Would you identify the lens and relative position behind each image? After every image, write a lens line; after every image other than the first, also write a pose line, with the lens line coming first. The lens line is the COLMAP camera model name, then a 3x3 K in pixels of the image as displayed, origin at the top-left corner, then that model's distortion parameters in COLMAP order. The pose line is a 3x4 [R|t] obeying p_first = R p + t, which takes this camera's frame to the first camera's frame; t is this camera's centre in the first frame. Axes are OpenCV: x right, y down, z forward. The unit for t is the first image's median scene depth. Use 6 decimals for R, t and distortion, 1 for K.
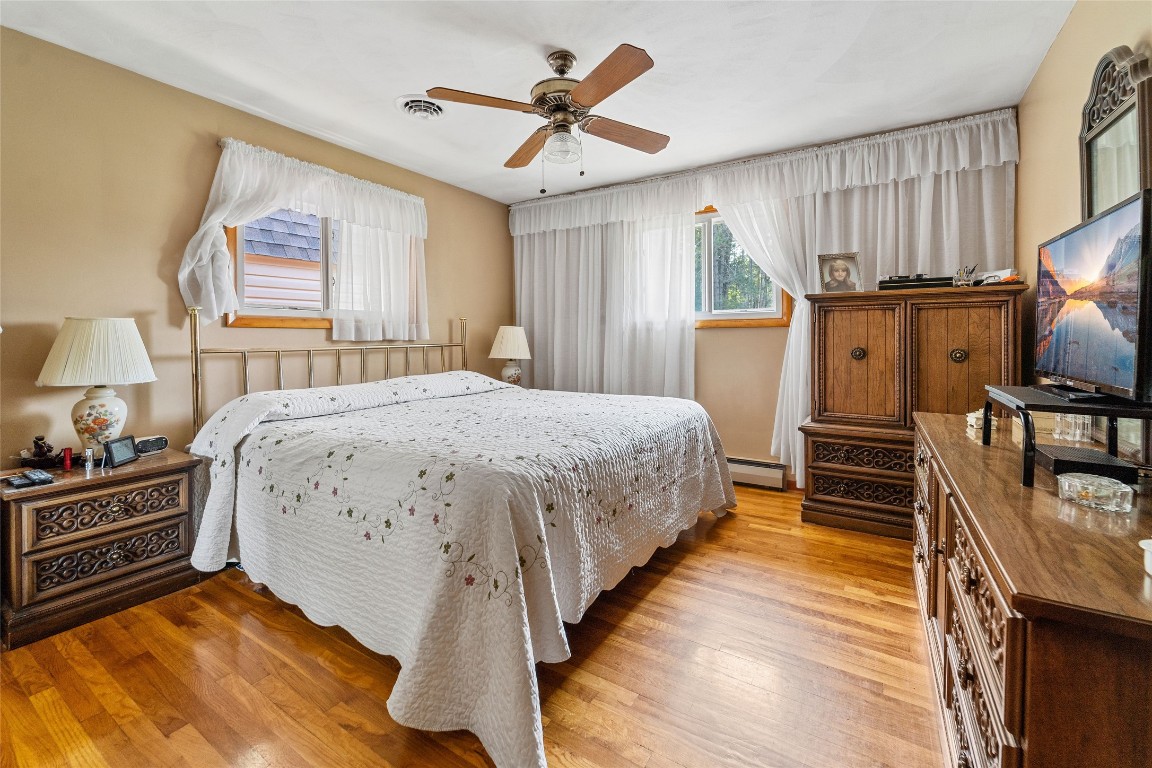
lens RADIAL K [[475.6, 0, 574.0], [0, 475.6, 343.5], [0, 0, 1]] dist [-0.002152, 0.000097]
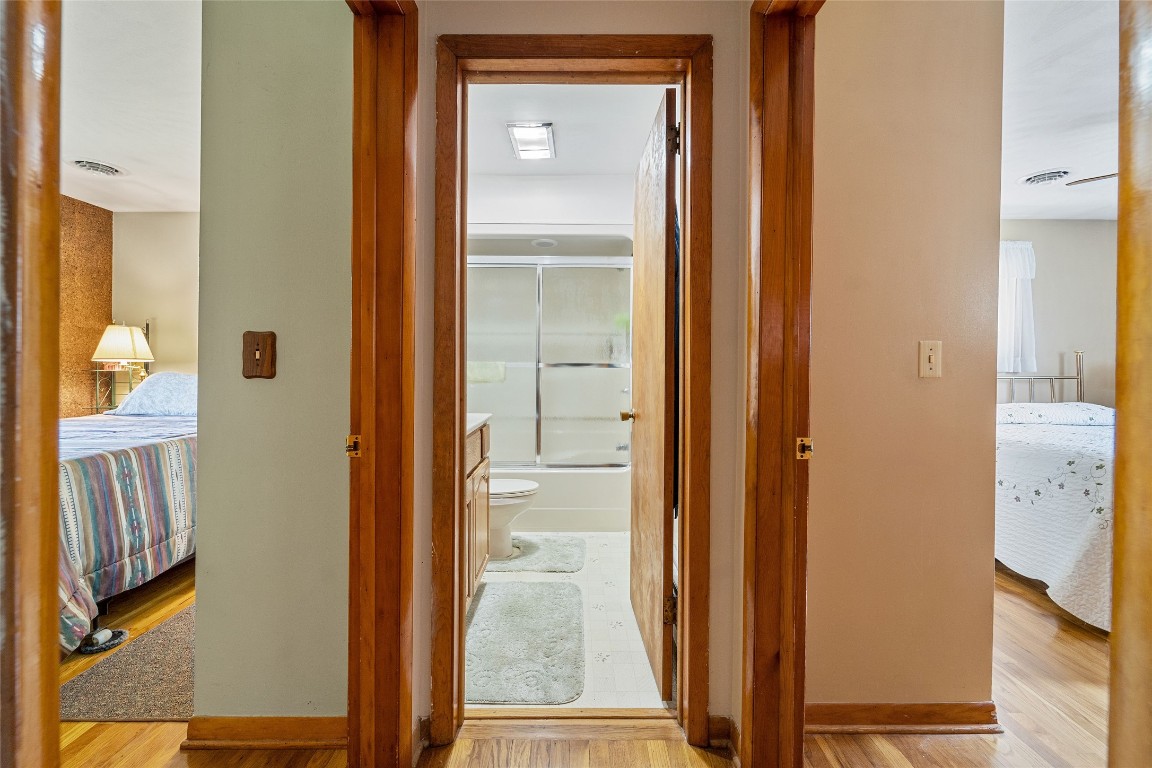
lens RADIAL K [[475.6, 0, 571.1], [0, 475.6, 372.3], [0, 0, 1]] dist [-0.002152, 0.000097]
pose [[0.536175, 0.010945, -0.844036, 0.039966], [-0.013790, 0.999896, 0.004205, 0.002895], [0.843994, 0.009385, 0.536270, -0.491062]]
